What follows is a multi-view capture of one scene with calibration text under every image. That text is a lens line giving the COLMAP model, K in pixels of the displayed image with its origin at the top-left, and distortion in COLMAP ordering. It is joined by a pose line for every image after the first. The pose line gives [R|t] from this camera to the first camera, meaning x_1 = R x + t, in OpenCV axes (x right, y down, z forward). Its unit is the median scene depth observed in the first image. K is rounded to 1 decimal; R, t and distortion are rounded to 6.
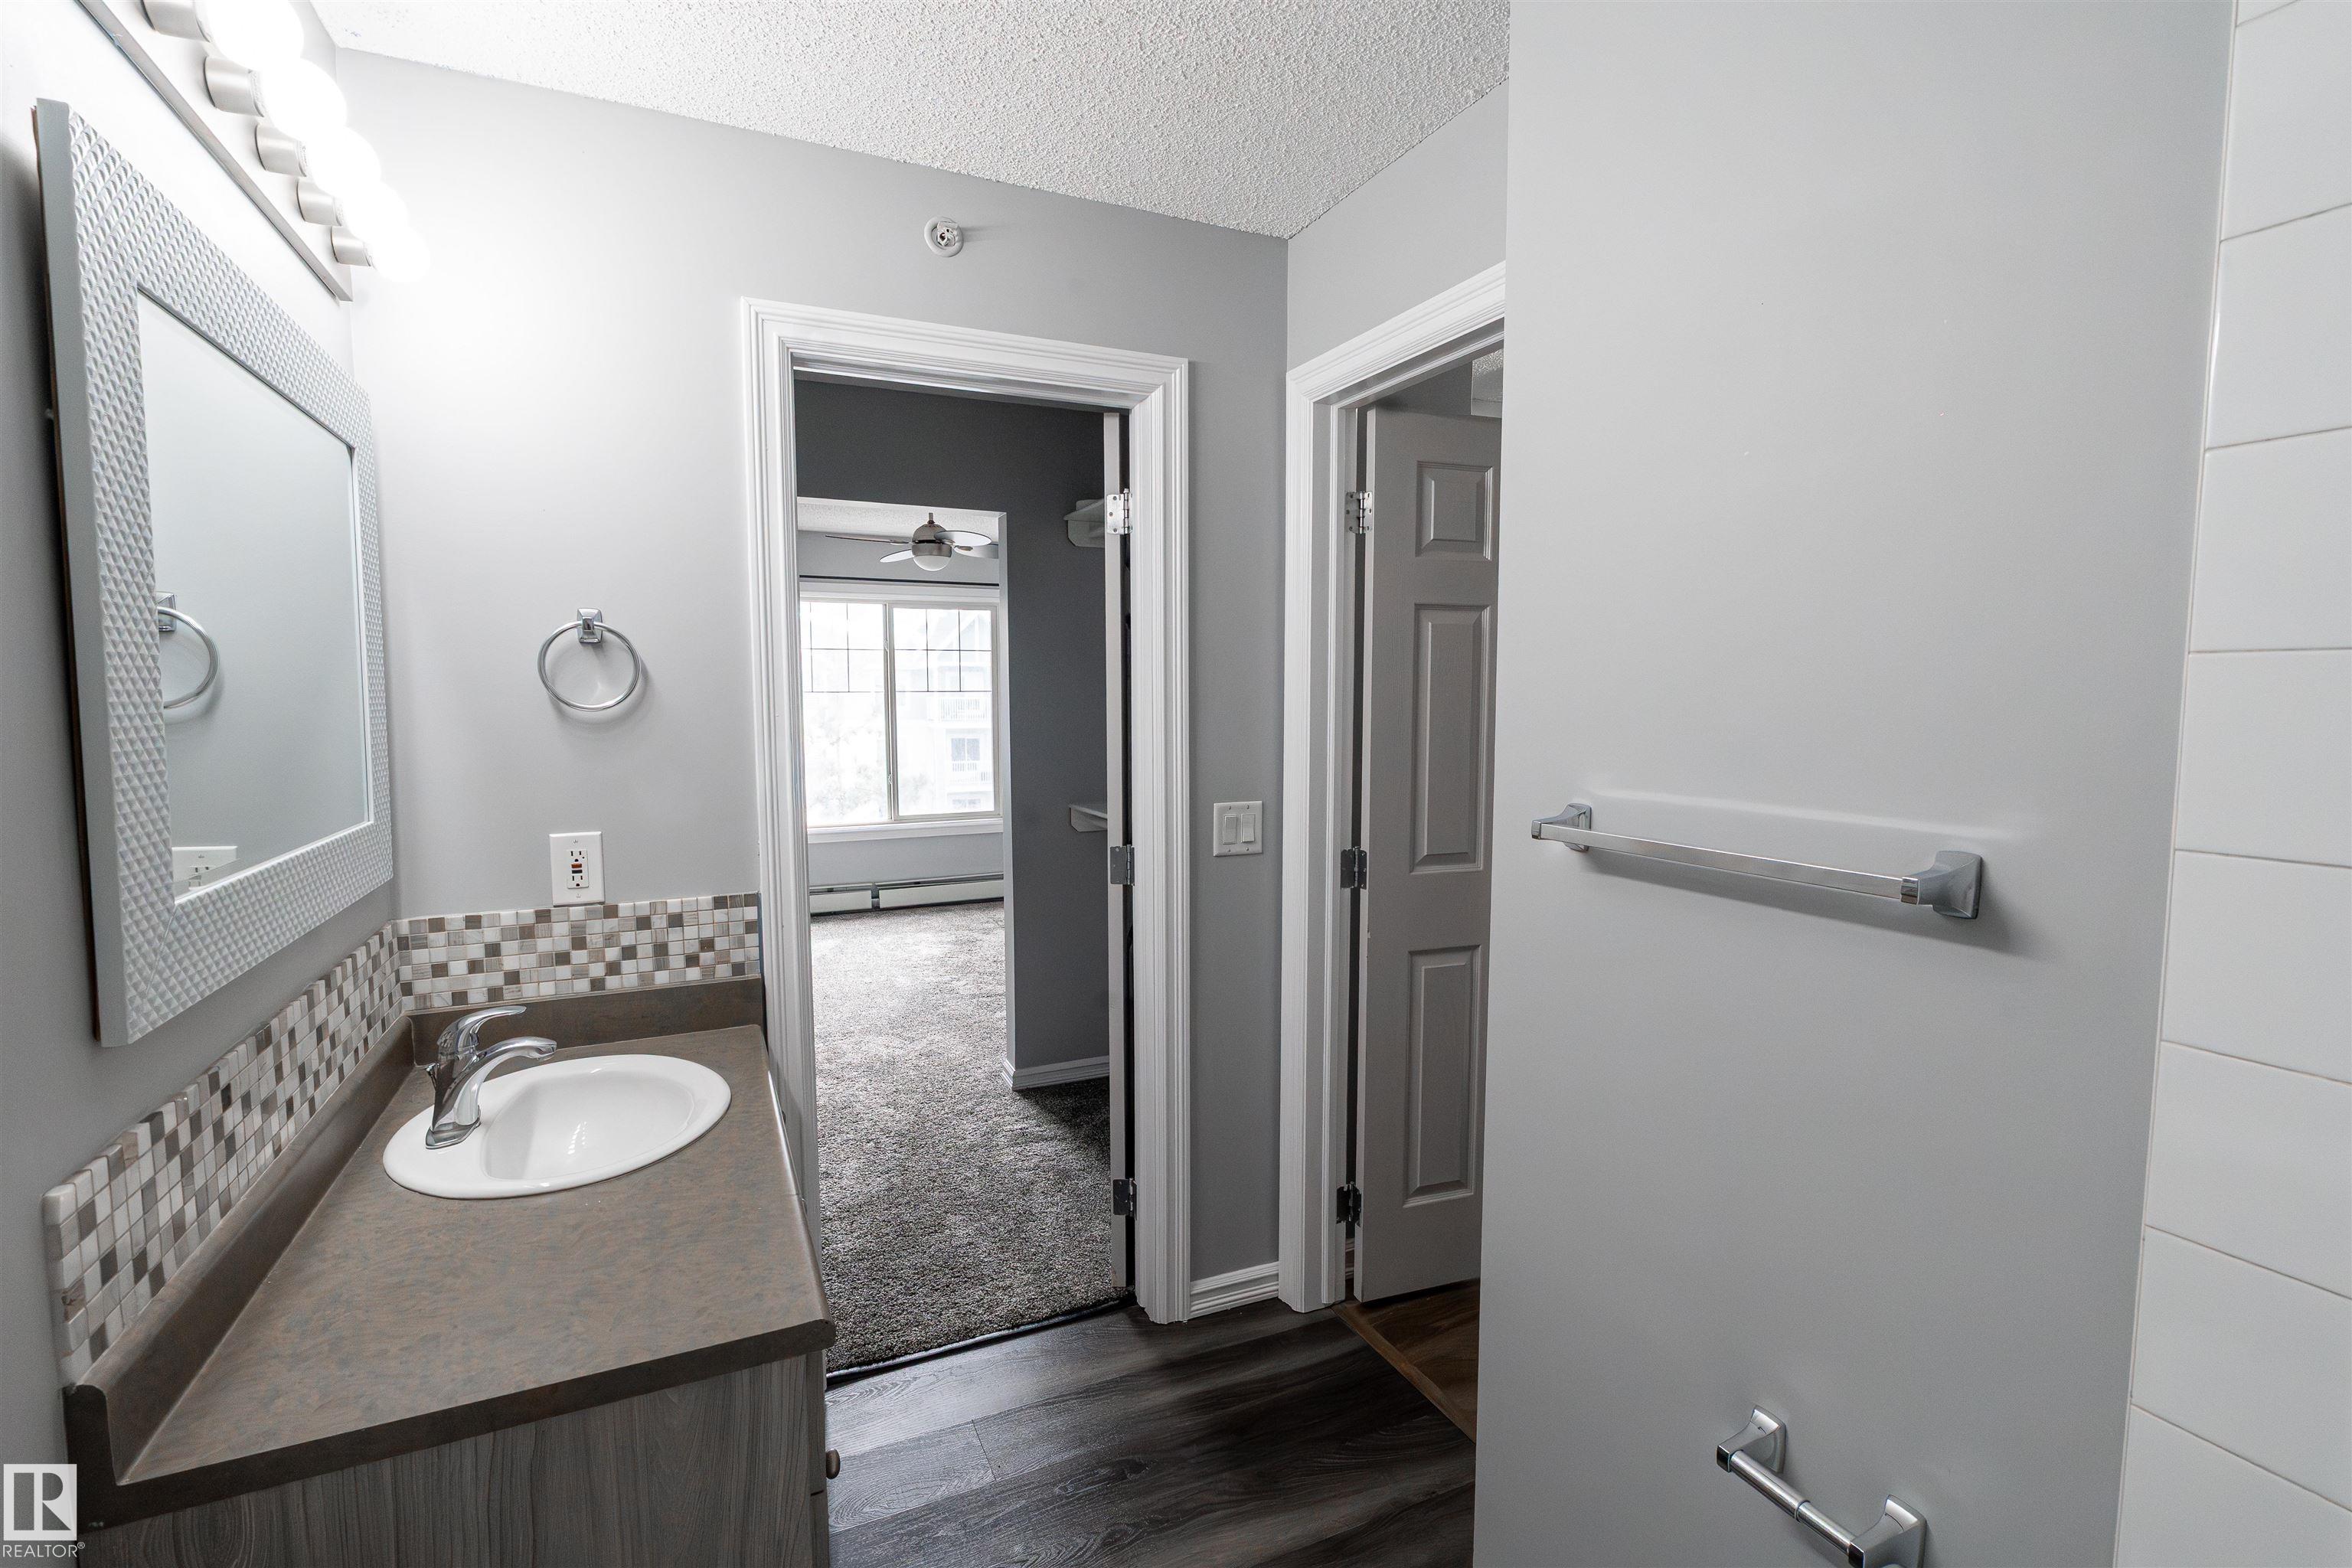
lens RADIAL K [[1099.6, 0, 1176.0], [0, 1099.6, 784.0], [0, 0, 1]] dist [-0.074573, 0.025304]
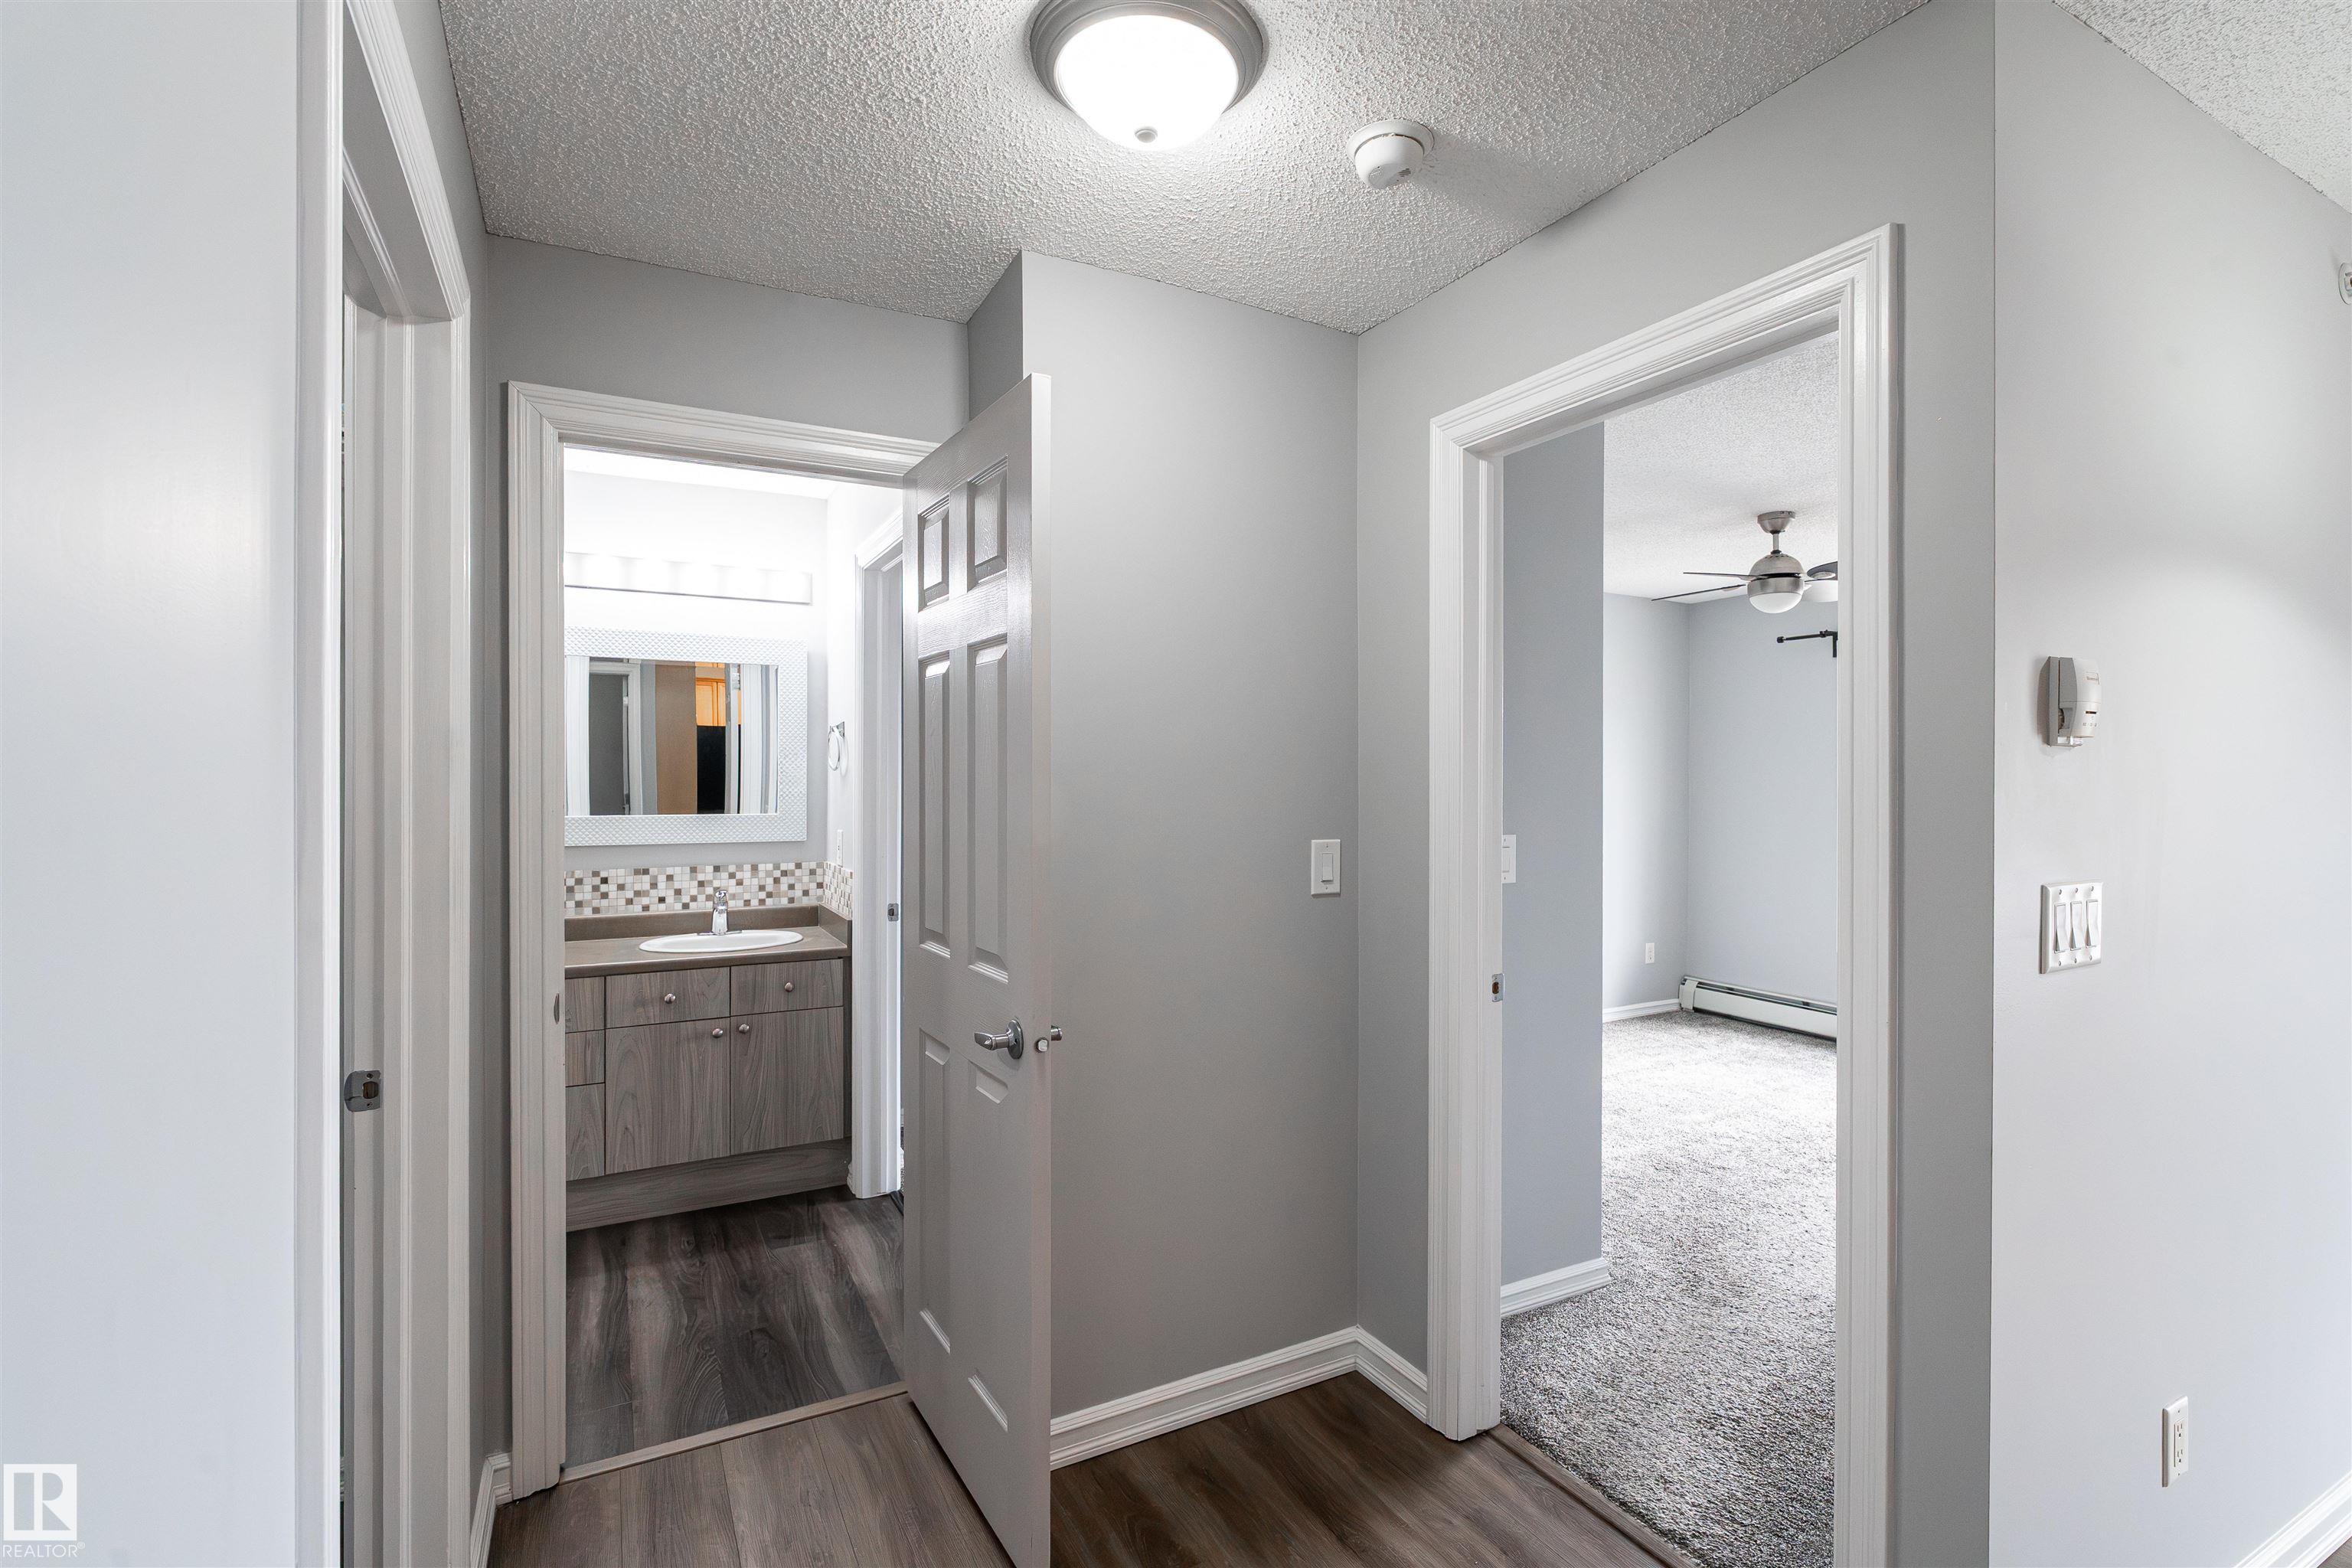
lens RADIAL K [[1099.6, 0, 1176.0], [0, 1099.6, 784.0], [0, 0, 1]] dist [-0.074573, 0.025304]
pose [[0.062056, 0.009573, -0.998027, 0.587454], [-0.088029, 0.996110, 0.004081, -0.038894], [0.994183, 0.087602, 0.062658, 0.587017]]
